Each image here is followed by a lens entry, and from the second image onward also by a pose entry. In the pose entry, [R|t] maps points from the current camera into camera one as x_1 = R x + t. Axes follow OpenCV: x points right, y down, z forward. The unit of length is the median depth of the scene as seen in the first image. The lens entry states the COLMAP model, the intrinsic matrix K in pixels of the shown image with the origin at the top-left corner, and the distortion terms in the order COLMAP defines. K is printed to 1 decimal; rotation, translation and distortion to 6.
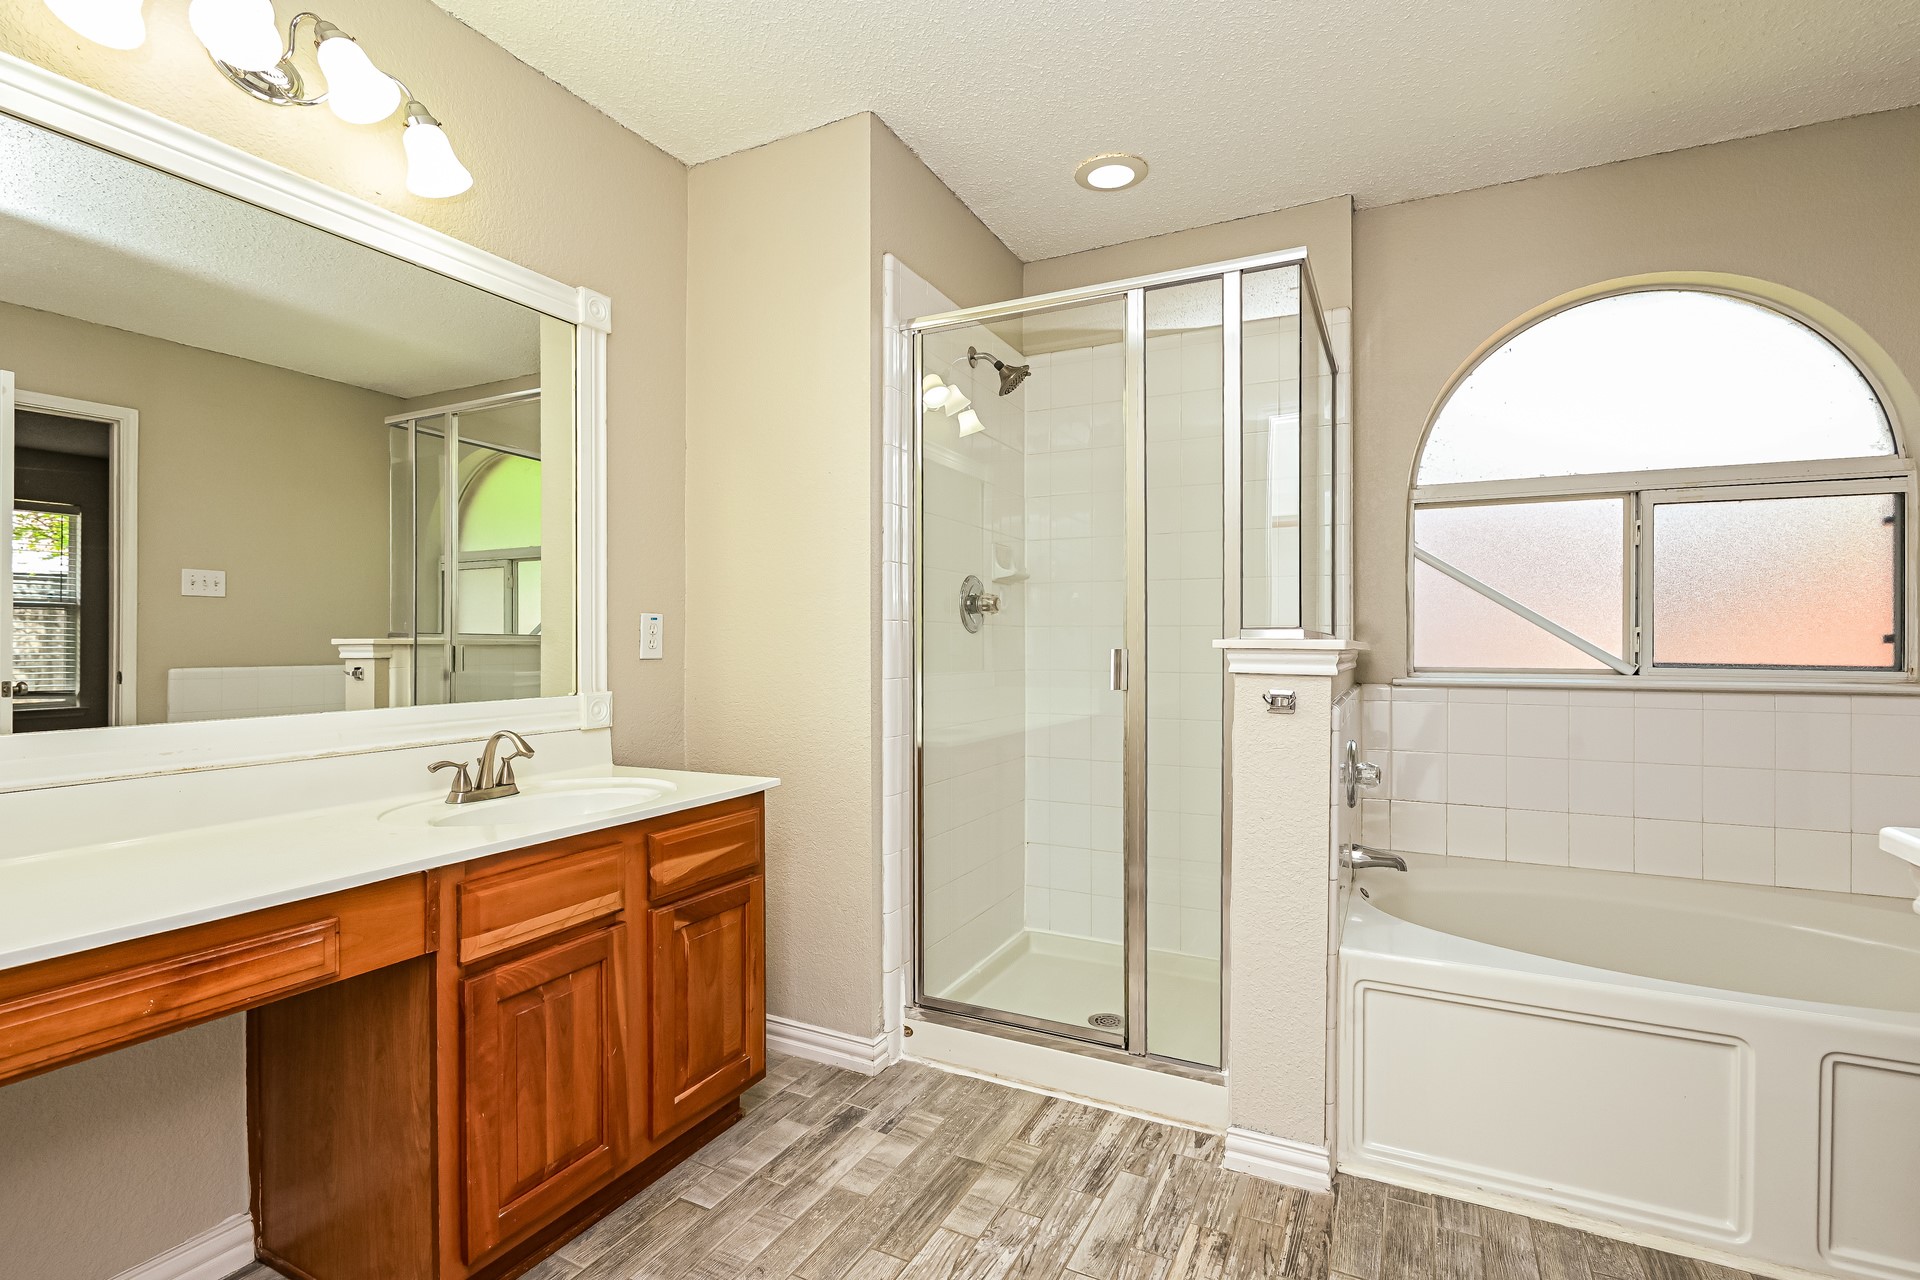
lens RADIAL K [[890.5, 0, 945.6], [0, 890.5, 640.9], [0, 0, 1]] dist [-0.000230, -0.000602]
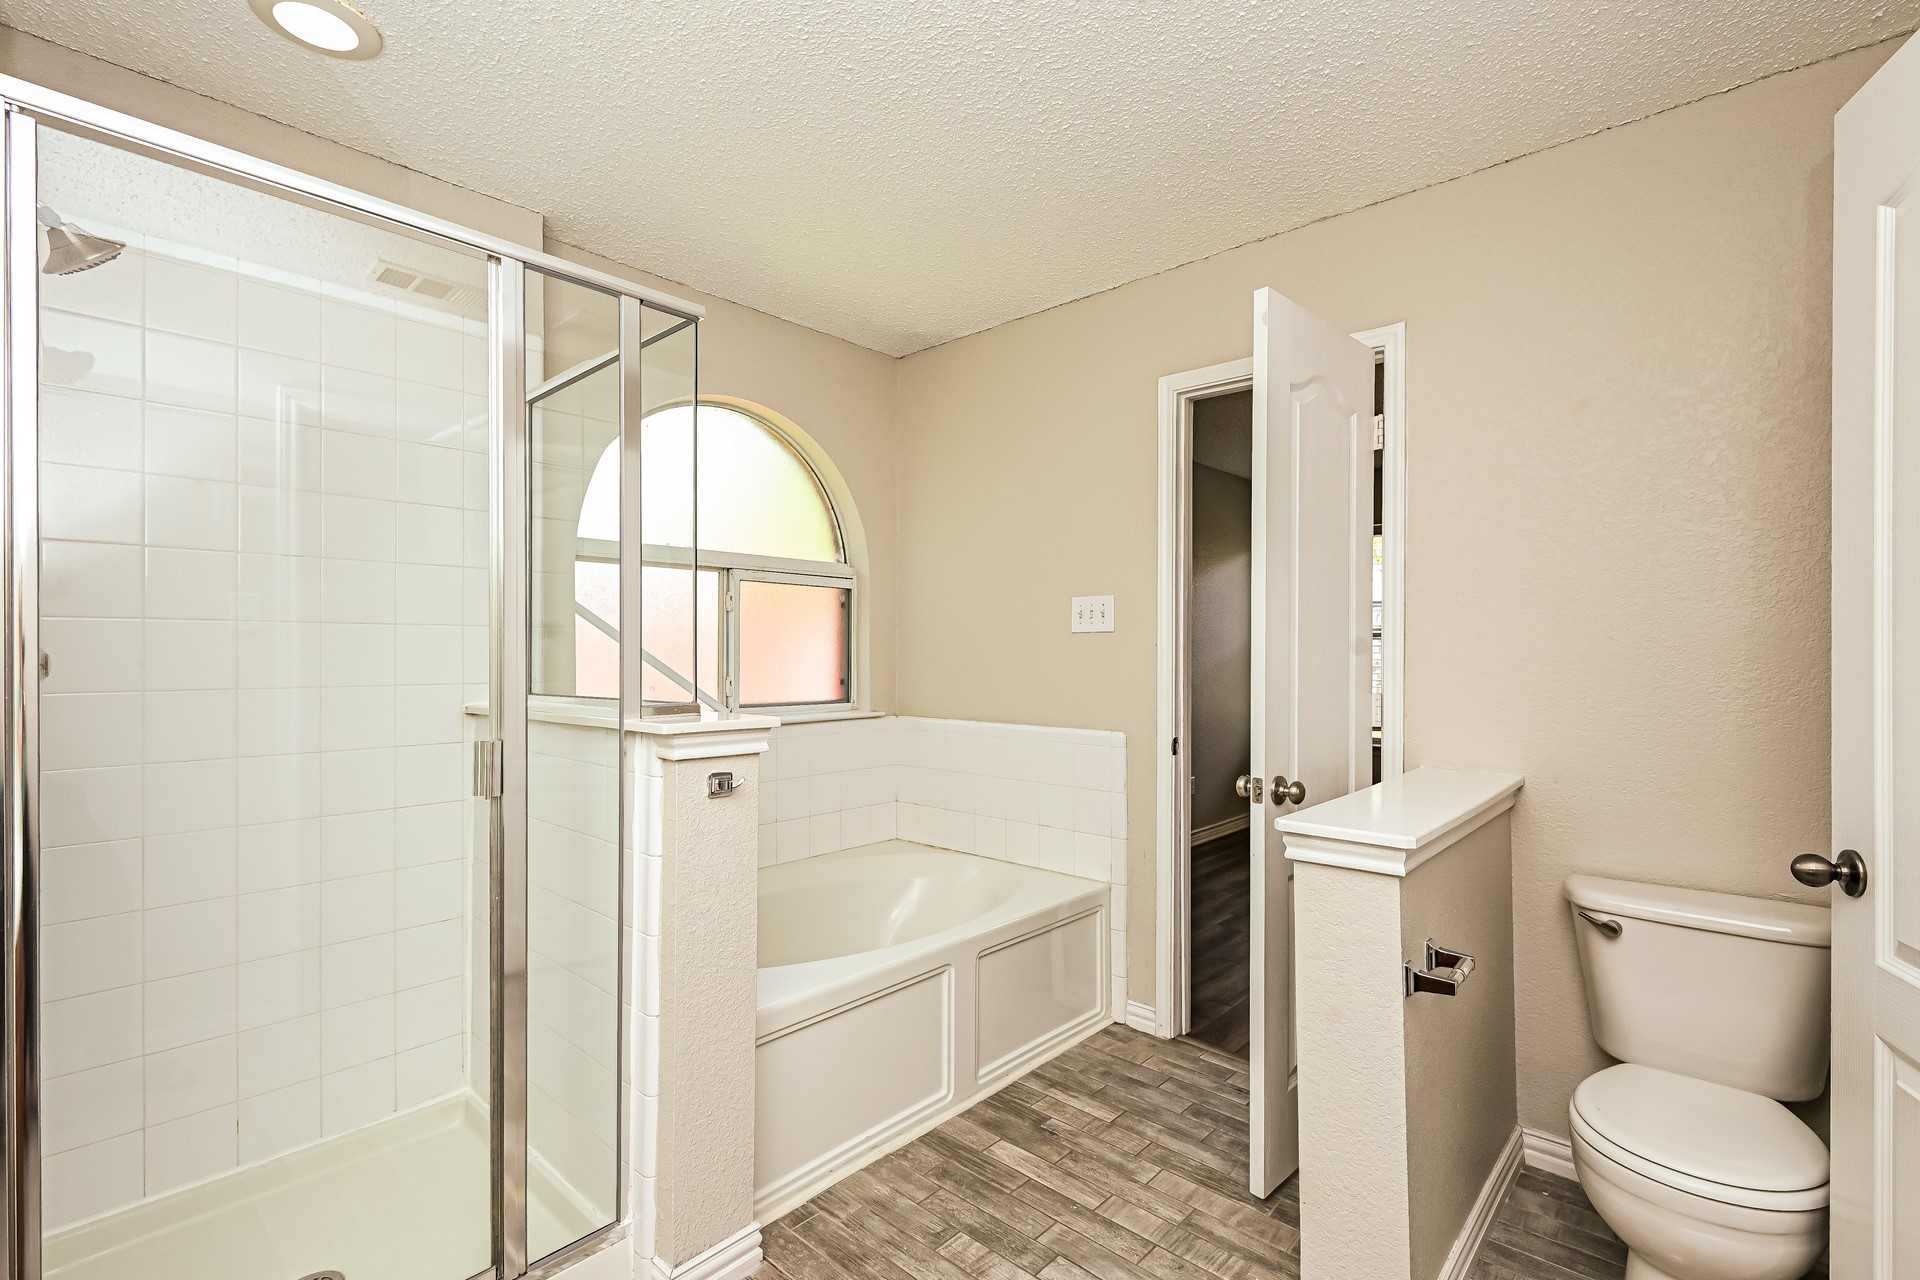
lens RADIAL K [[890.5, 0, 948.3], [0, 890.5, 645.3], [0, 0, 1]] dist [-0.000230, -0.000602]
pose [[0.243914, -0.000537, 0.969797, -0.443160], [-0.000225, 1.000000, 0.000610, -0.074388], [-0.969797, -0.000367, 0.243914, 0.486480]]
